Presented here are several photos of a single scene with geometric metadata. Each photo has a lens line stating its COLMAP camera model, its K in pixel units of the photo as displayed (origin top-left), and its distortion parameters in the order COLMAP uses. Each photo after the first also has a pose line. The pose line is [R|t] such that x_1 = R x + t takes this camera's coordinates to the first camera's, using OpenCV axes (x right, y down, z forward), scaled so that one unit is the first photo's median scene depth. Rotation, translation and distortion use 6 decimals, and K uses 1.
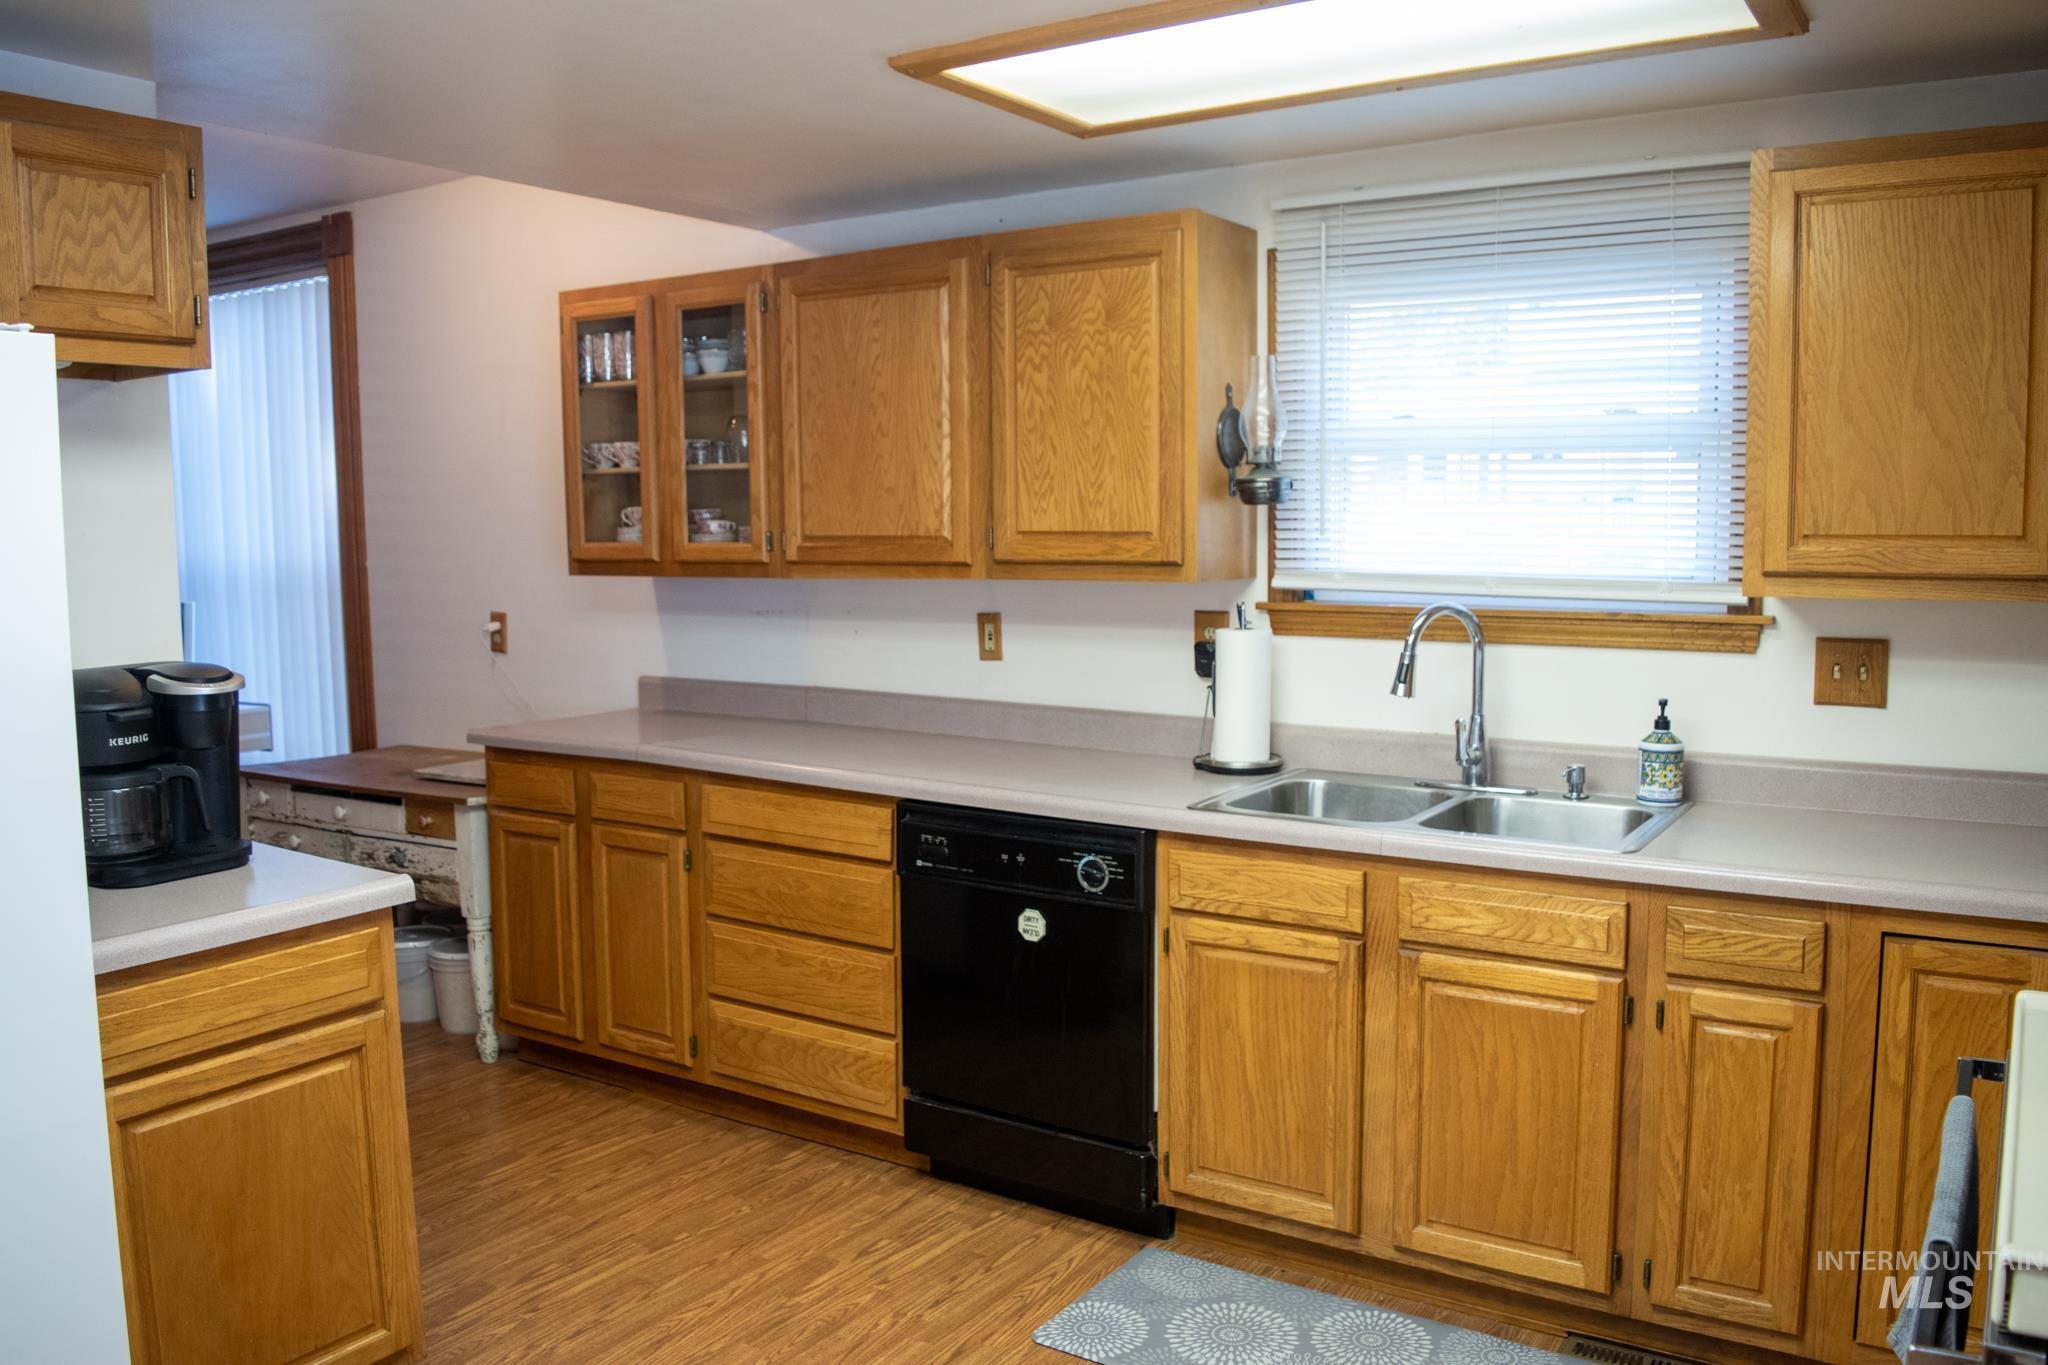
lens RADIAL K [[1678.1, 0, 1130.3], [0, 1678.1, 689.7], [0, 0, 1]] dist [-0.096303, 0.014780]
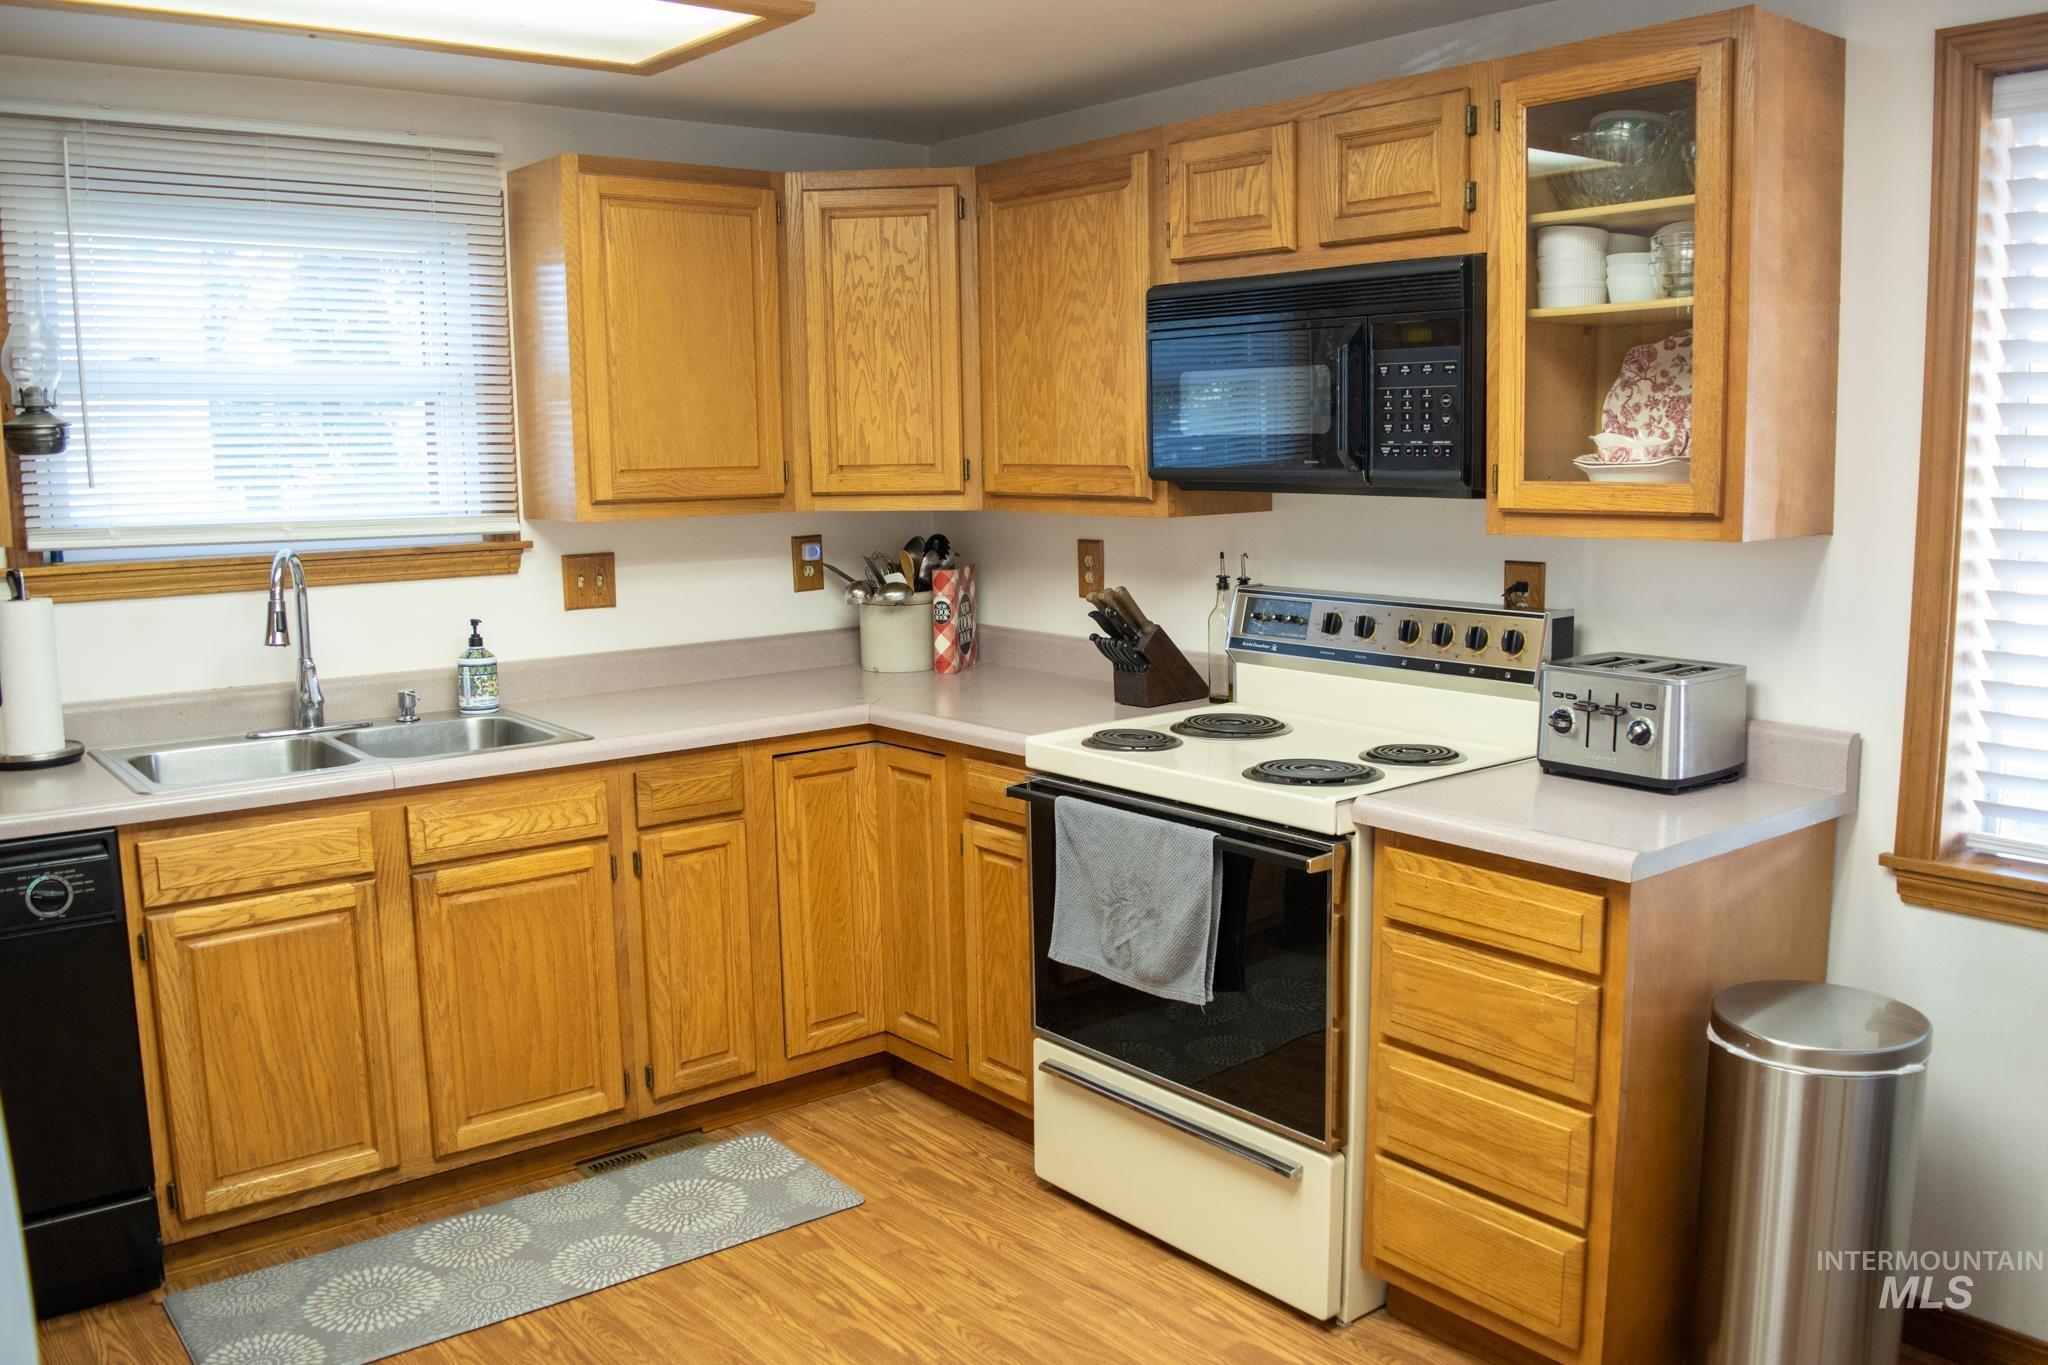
lens RADIAL K [[1678.1, 0, 1130.3], [0, 1678.1, 689.7], [0, 0, 1]] dist [-0.096303, 0.014780]
pose [[0.276289, -0.135453, 0.951481, -0.658108], [0.104999, 0.988346, 0.110212, -0.025184], [-0.955322, 0.069454, 0.287291, 0.258749]]
